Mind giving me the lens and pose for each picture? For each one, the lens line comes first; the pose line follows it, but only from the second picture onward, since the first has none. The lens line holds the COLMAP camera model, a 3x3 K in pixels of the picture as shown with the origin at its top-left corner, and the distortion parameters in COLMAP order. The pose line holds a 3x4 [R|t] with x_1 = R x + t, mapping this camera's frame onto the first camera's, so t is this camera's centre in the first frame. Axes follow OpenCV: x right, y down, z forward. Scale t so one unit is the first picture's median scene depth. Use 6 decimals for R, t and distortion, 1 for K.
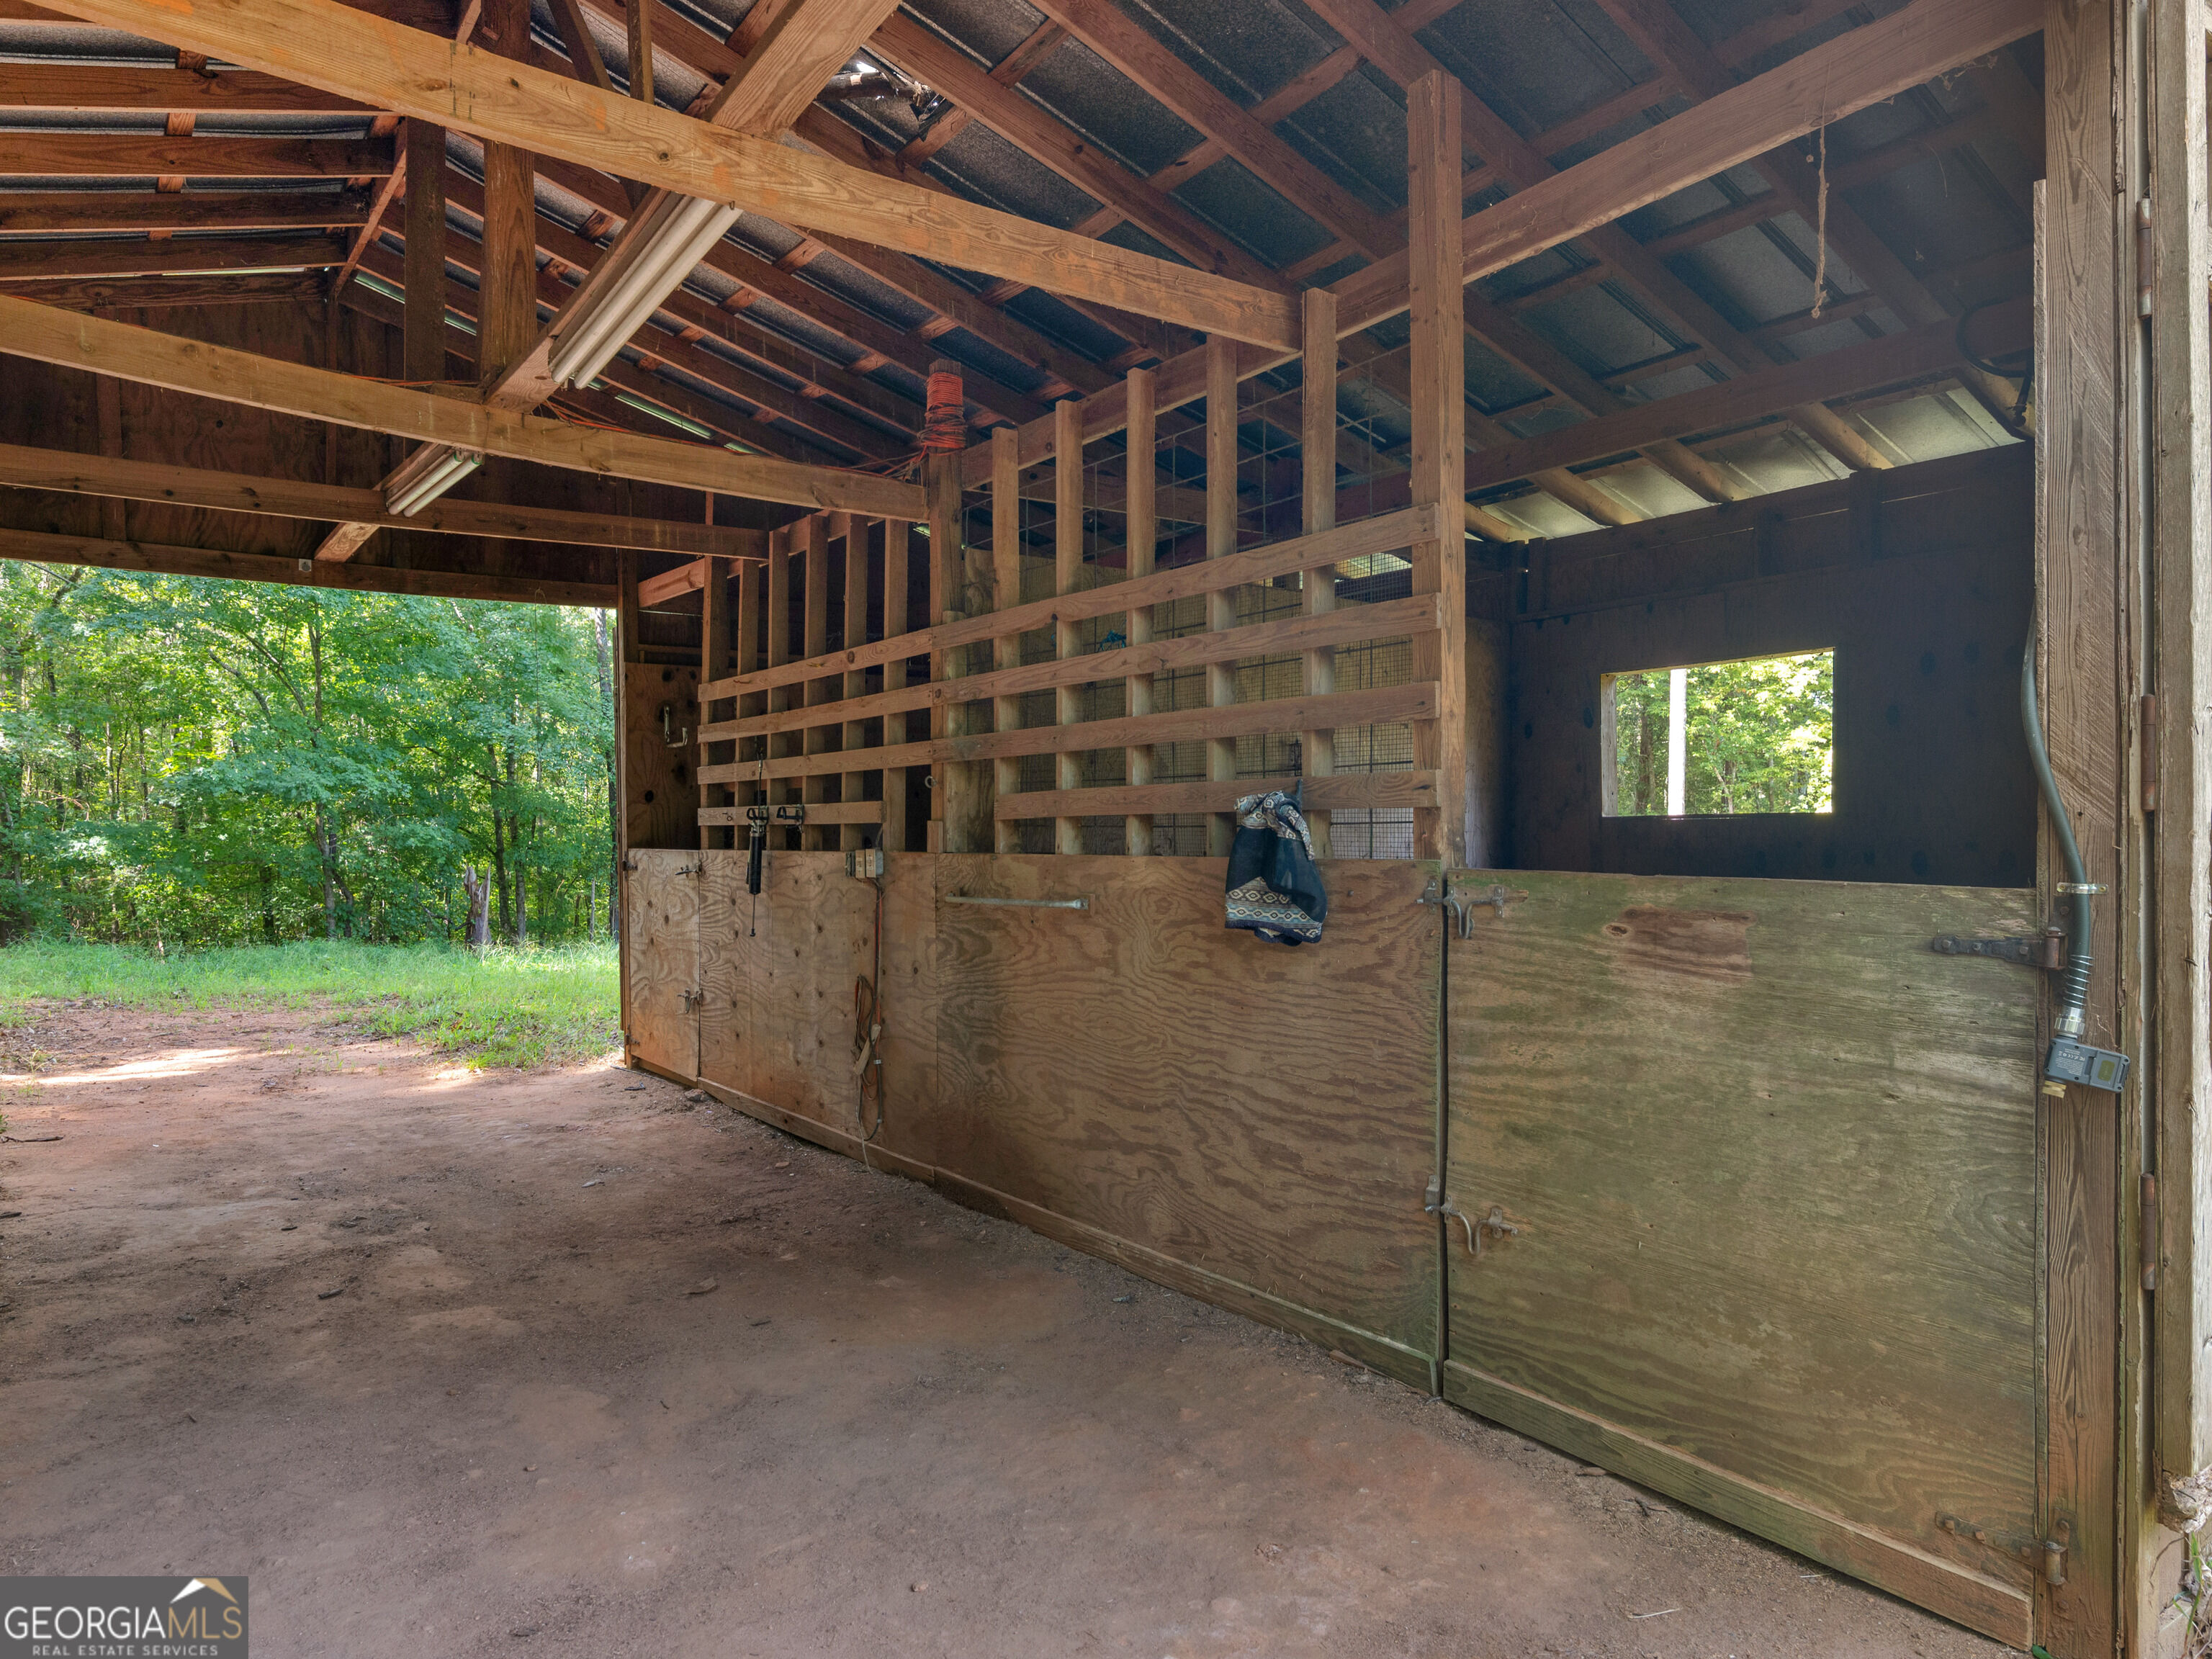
lens RADIAL K [[1286.2, 0, 1105.4], [0, 1286.2, 825.0], [0, 0, 1]] dist [-0.003589, -0.000063]
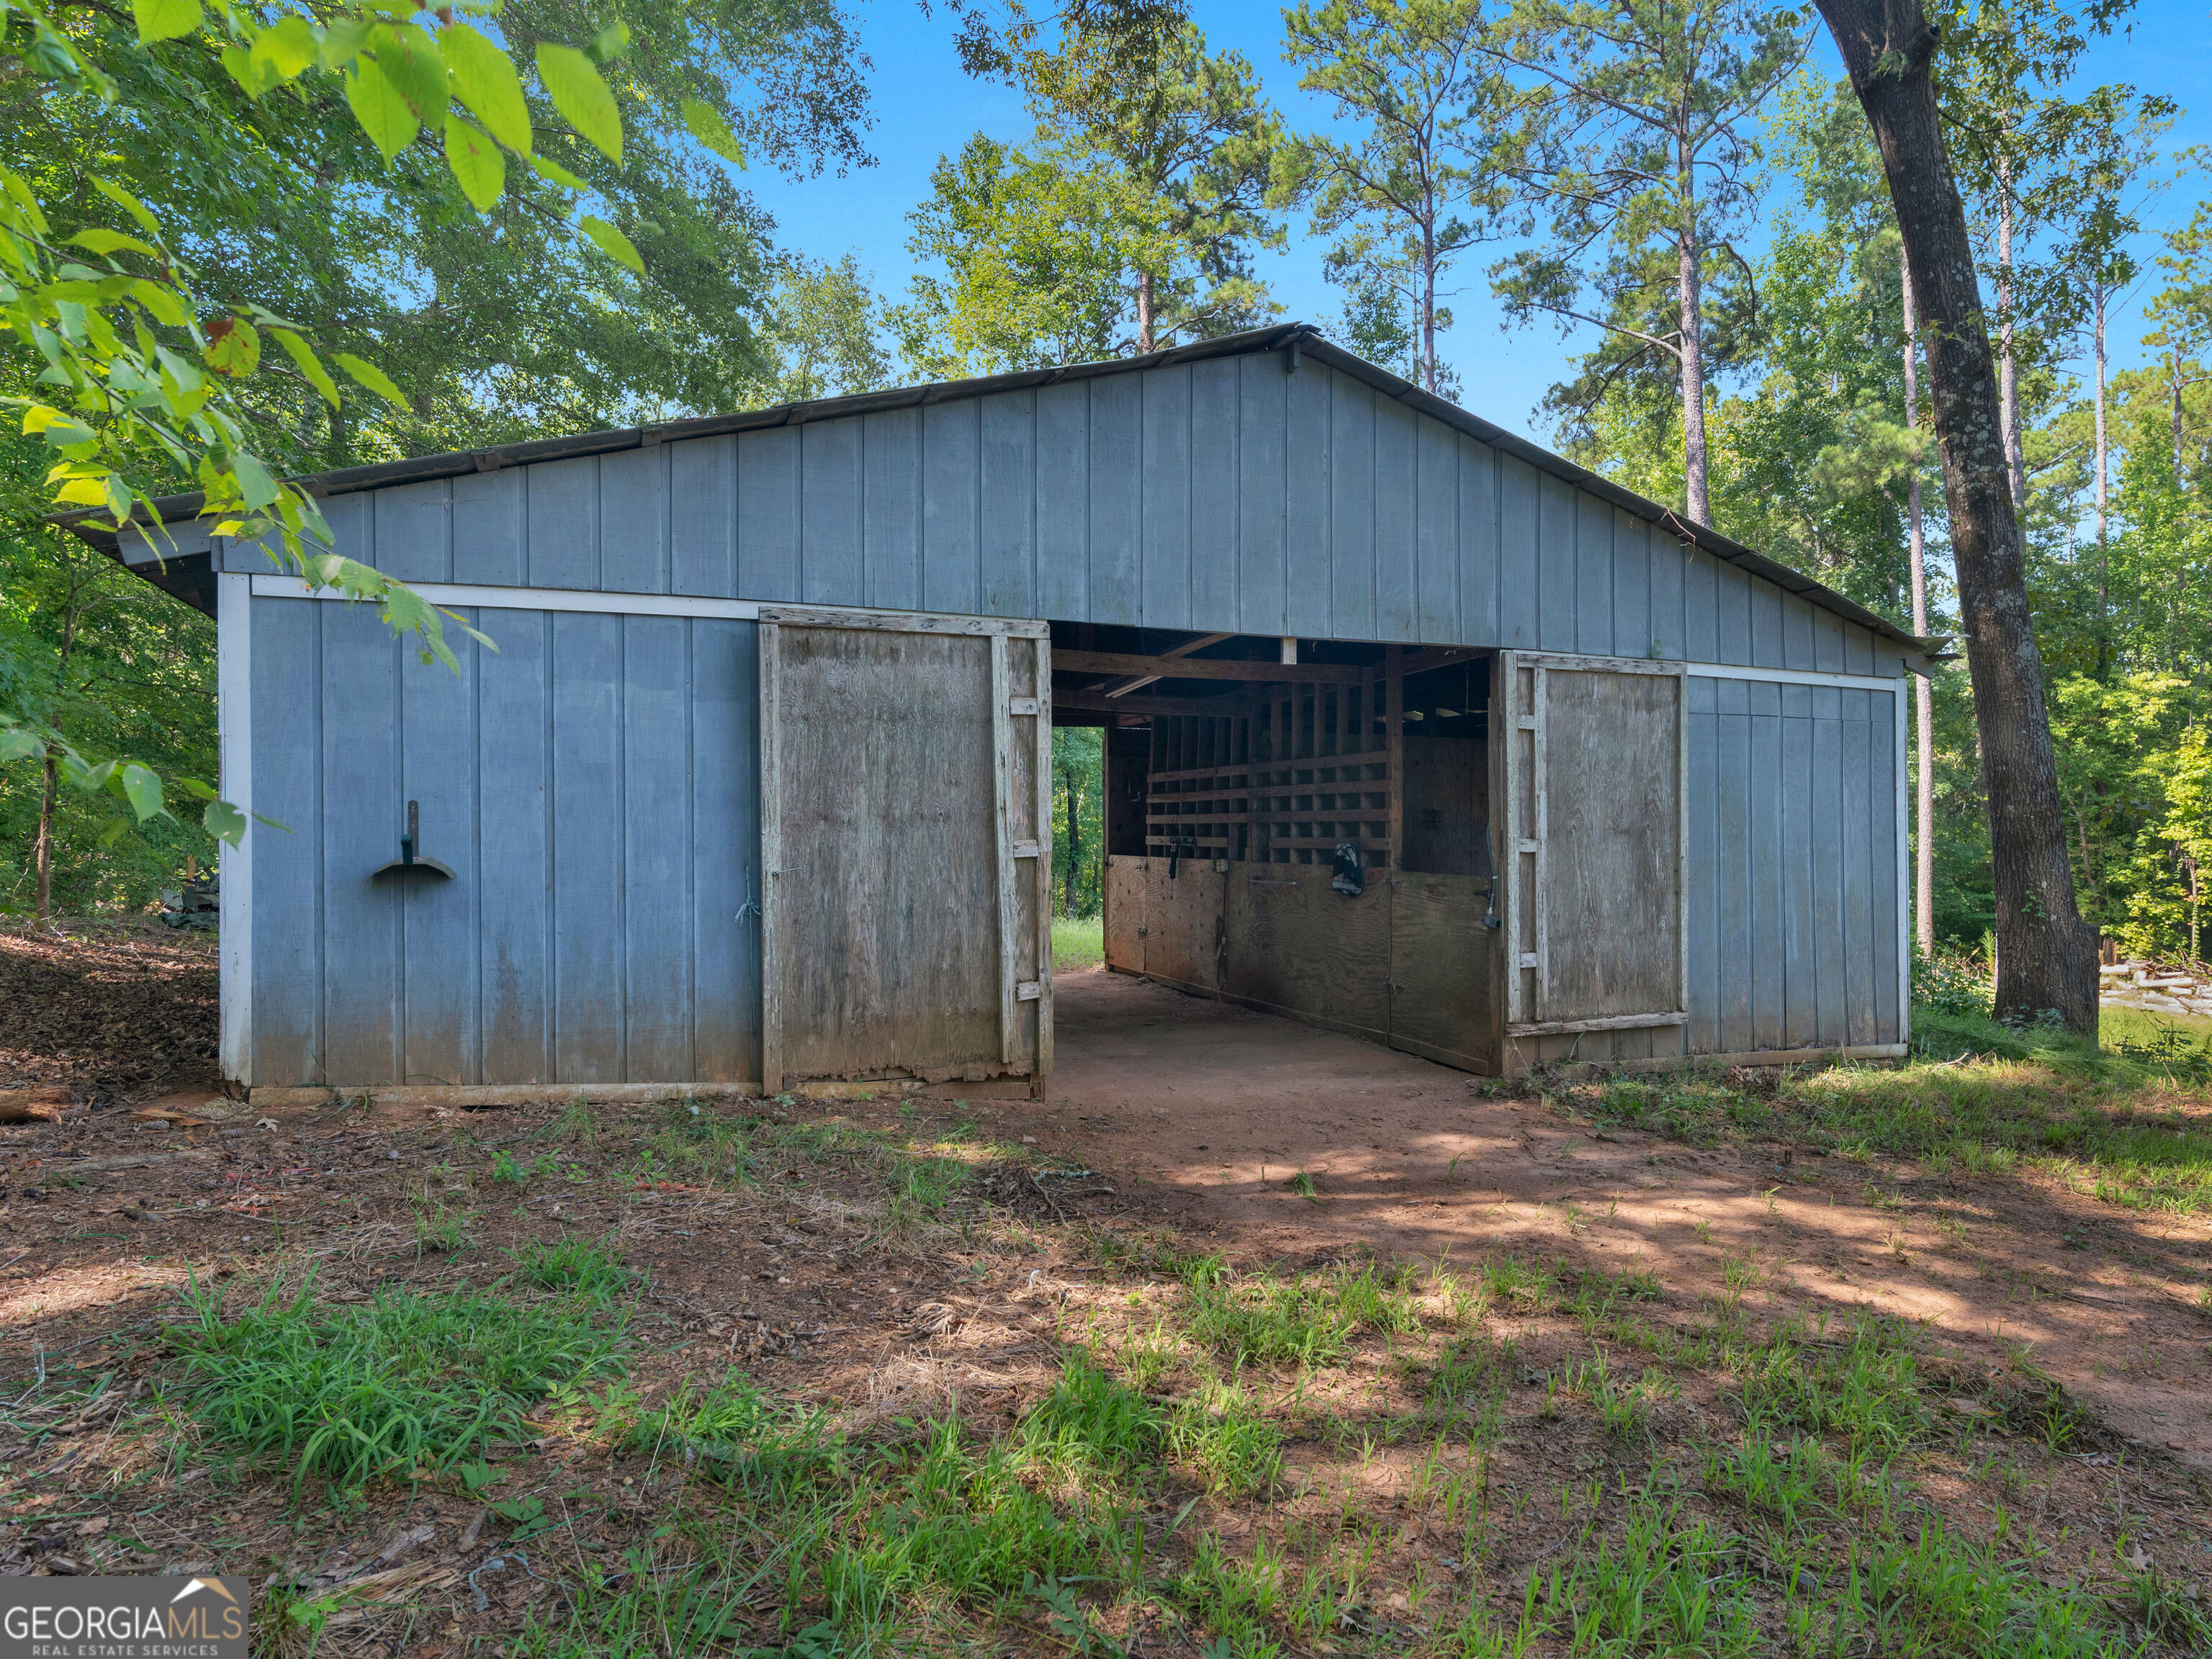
lens RADIAL K [[1286.2, 0, 1105.9], [0, 1286.2, 827.6], [0, 0, 1]] dist [-0.003589, -0.000063]
pose [[0.948875, 0.013436, -0.315365, 0.278117], [-0.013613, 0.999906, 0.001641, -0.030746], [0.315357, 0.002736, 0.948969, -1.002279]]
